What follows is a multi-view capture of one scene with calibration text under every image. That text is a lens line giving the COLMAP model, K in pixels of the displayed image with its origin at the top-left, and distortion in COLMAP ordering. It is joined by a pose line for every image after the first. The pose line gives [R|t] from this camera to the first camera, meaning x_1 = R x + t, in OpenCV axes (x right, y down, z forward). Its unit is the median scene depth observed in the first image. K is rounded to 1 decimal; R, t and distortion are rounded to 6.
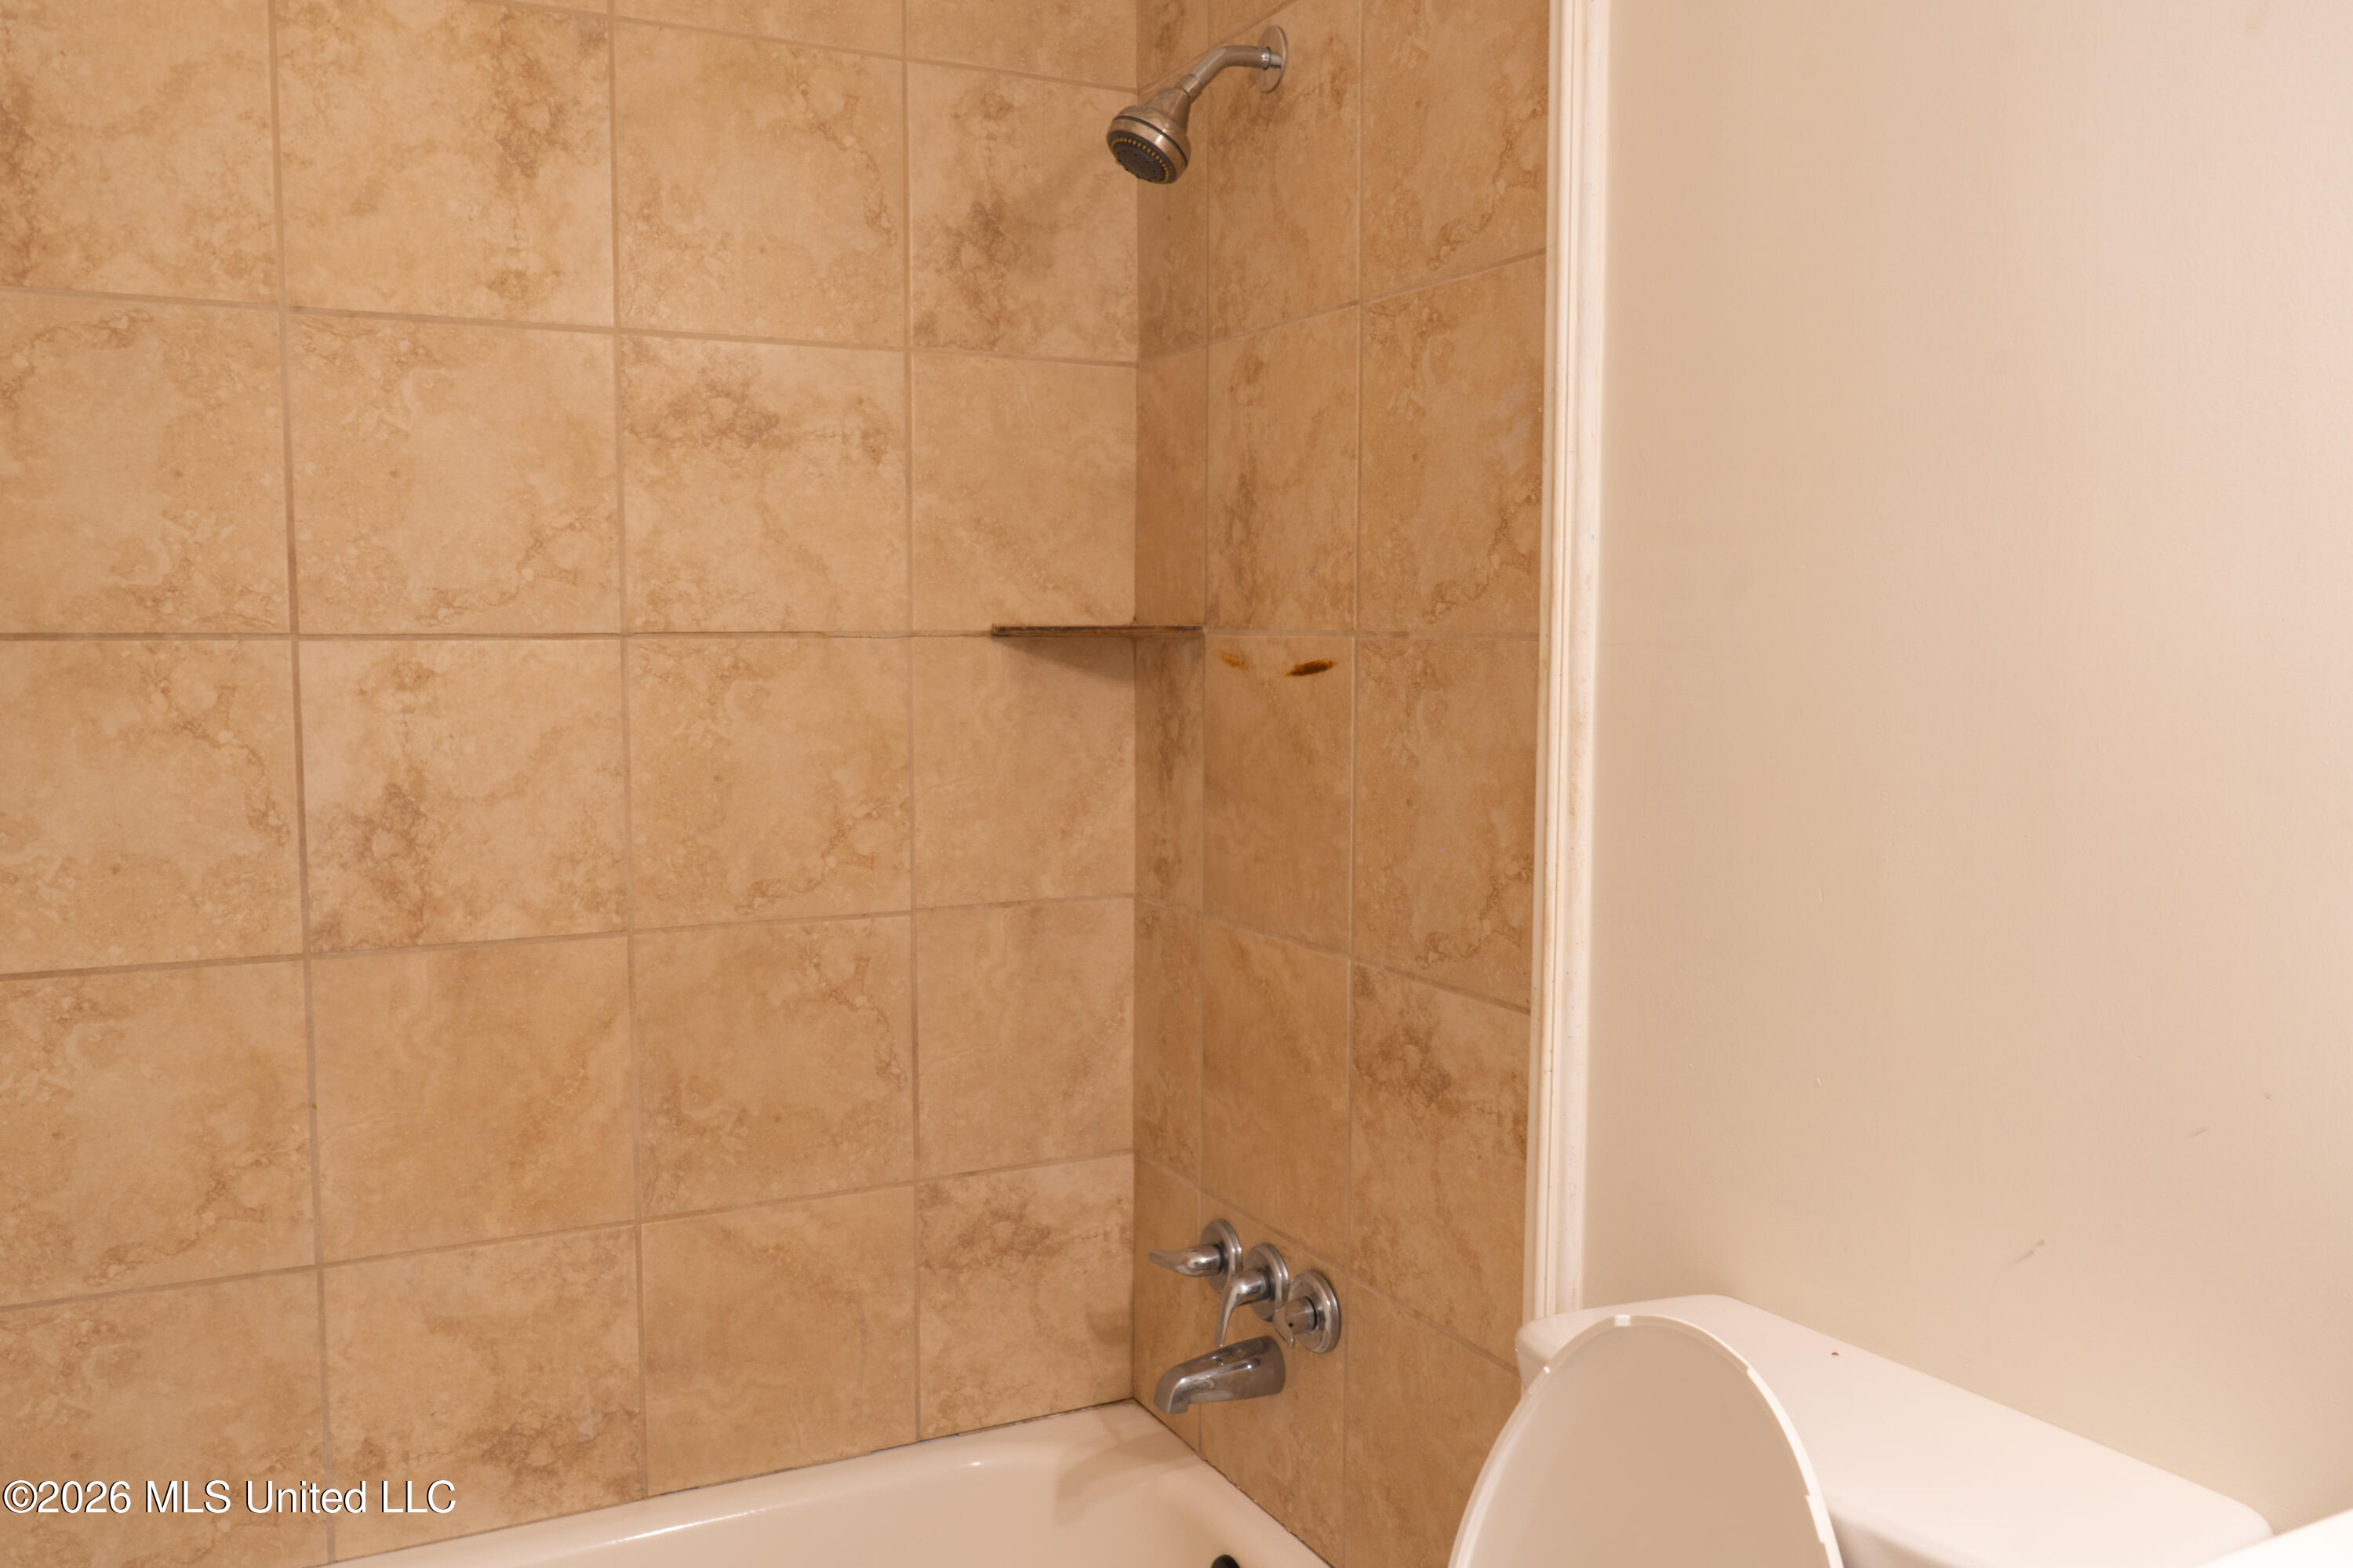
lens RADIAL K [[1893.9, 0, 1176.5], [0, 1893.9, 784.0], [0, 0, 1]] dist [-0.008965, -0.002413]
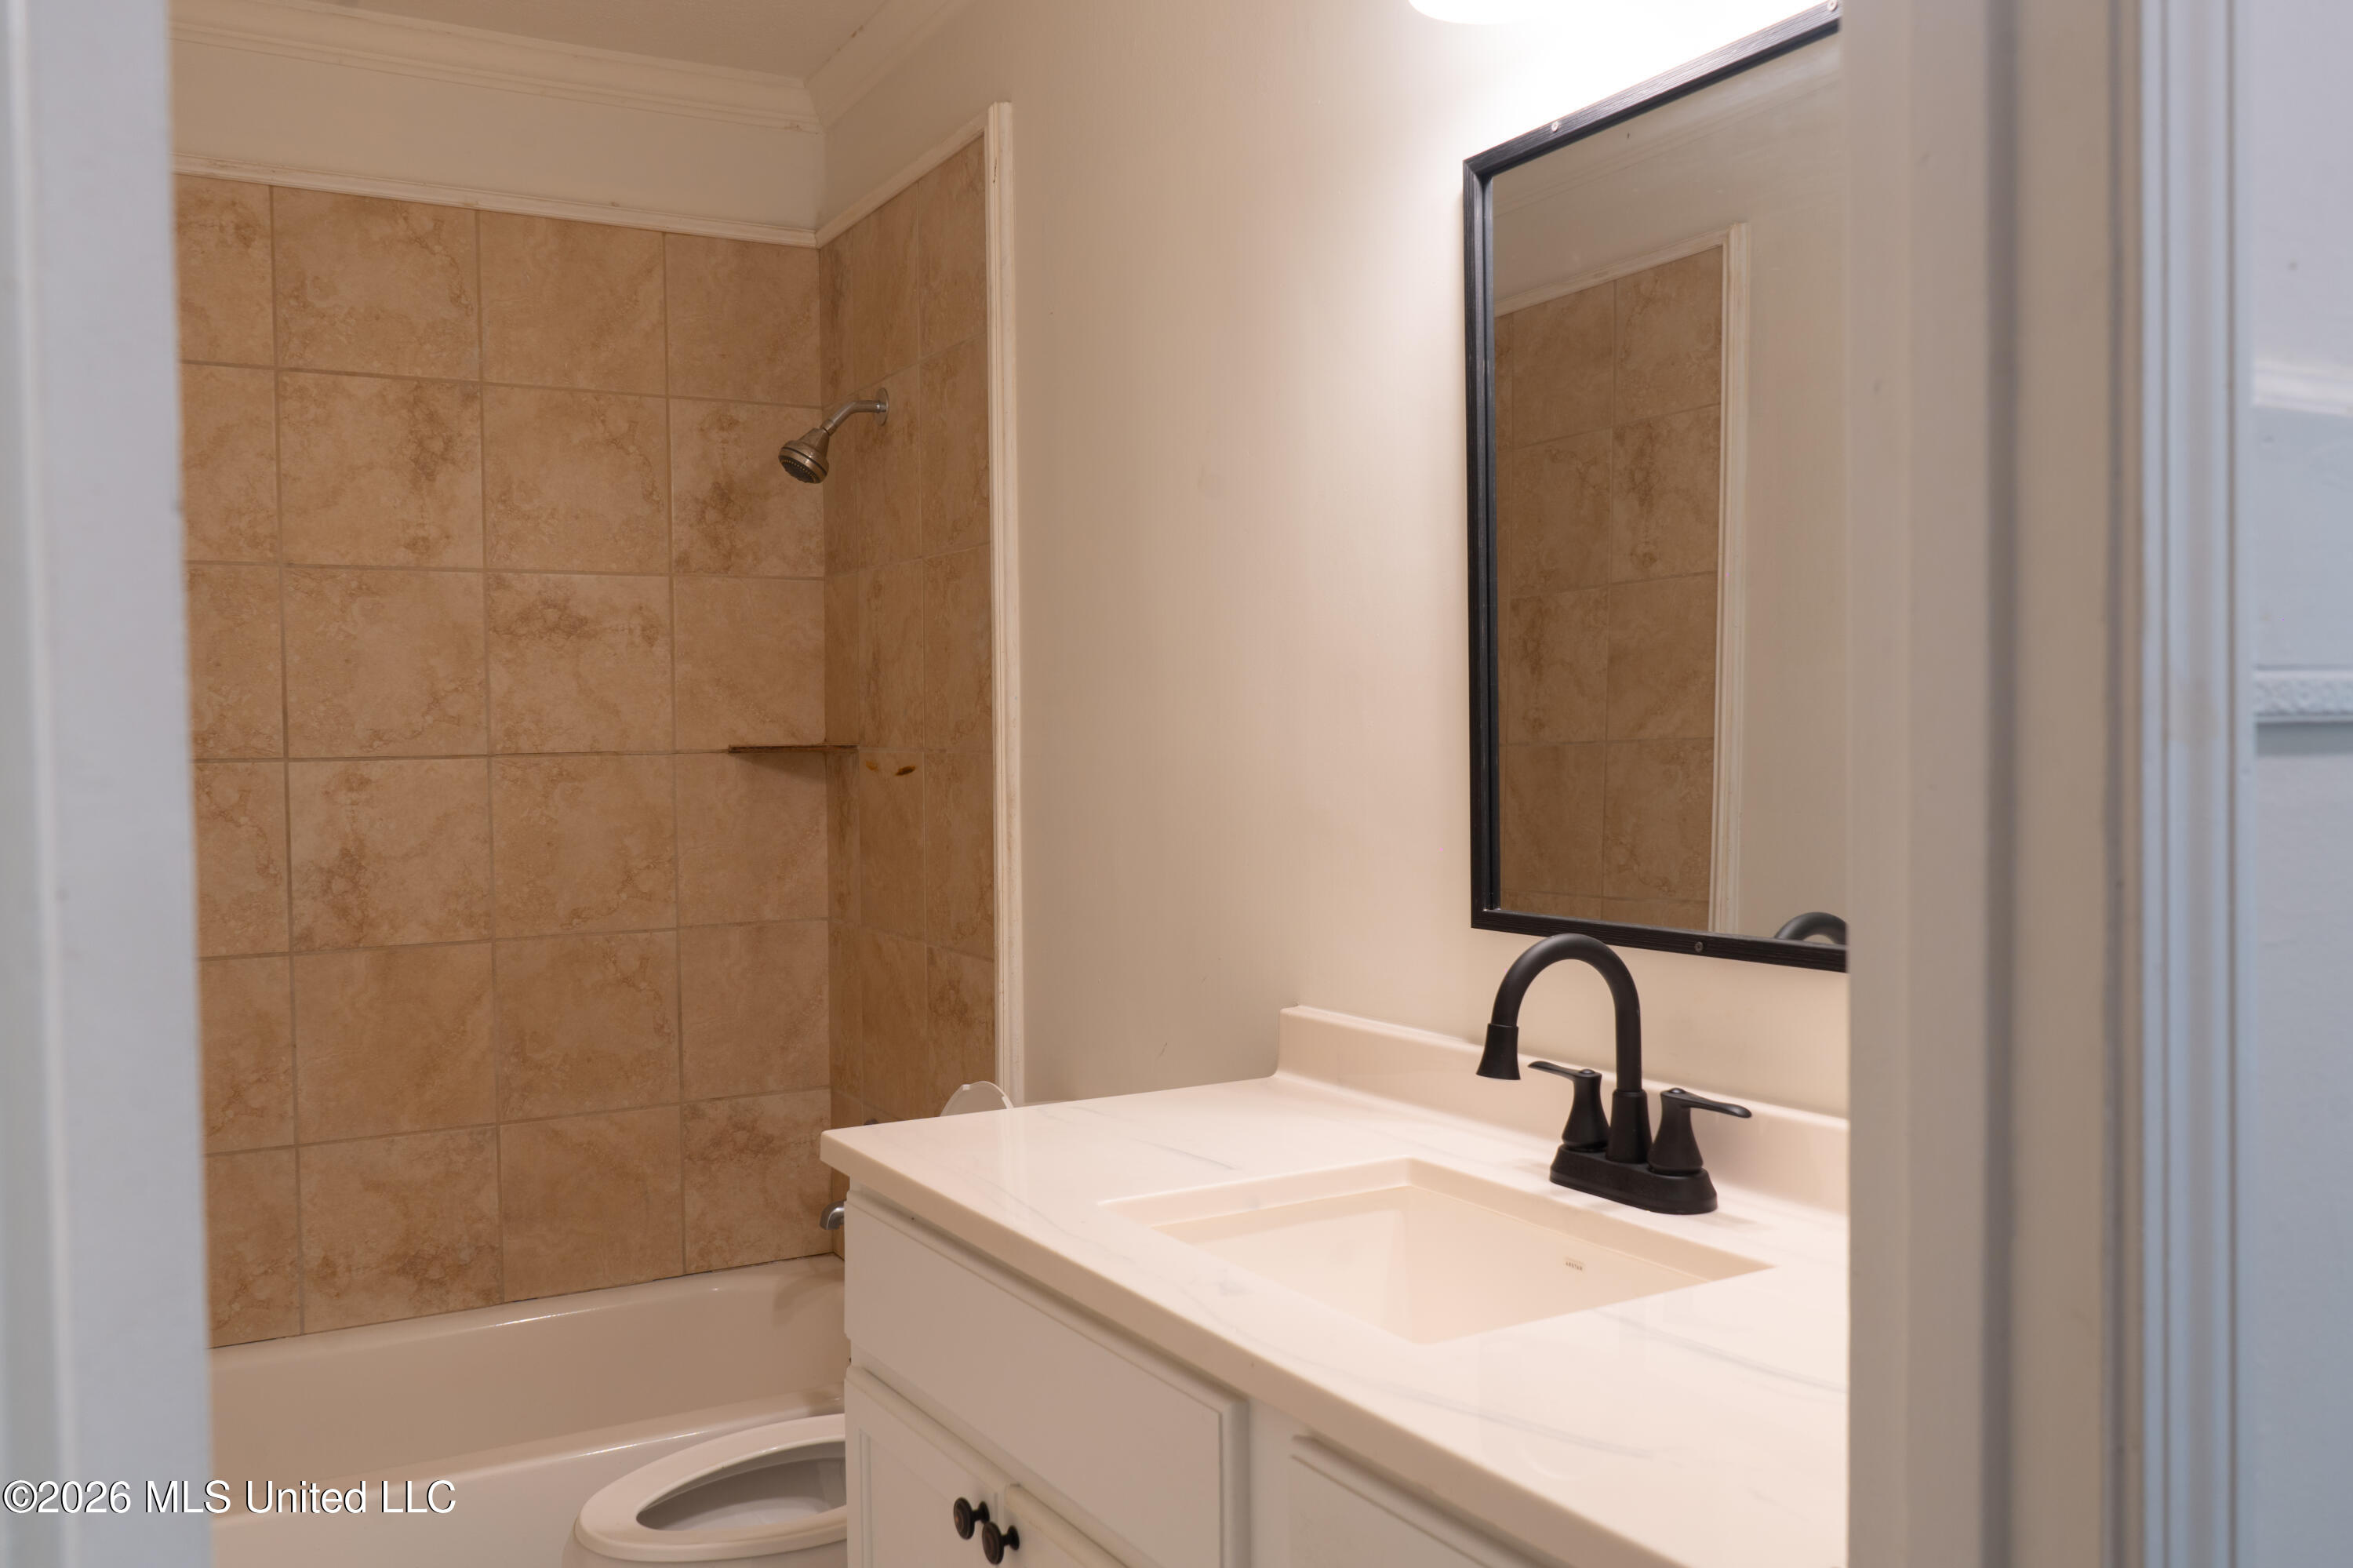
lens RADIAL K [[1893.9, 0, 1176.5], [0, 1893.9, 784.0], [0, 0, 1]] dist [-0.008965, -0.002413]
pose [[0.999000, -0.013668, 0.042580, 0.225872], [0.015866, 0.998535, -0.051723, 0.038519], [-0.041811, 0.052347, 0.997753, -0.637434]]
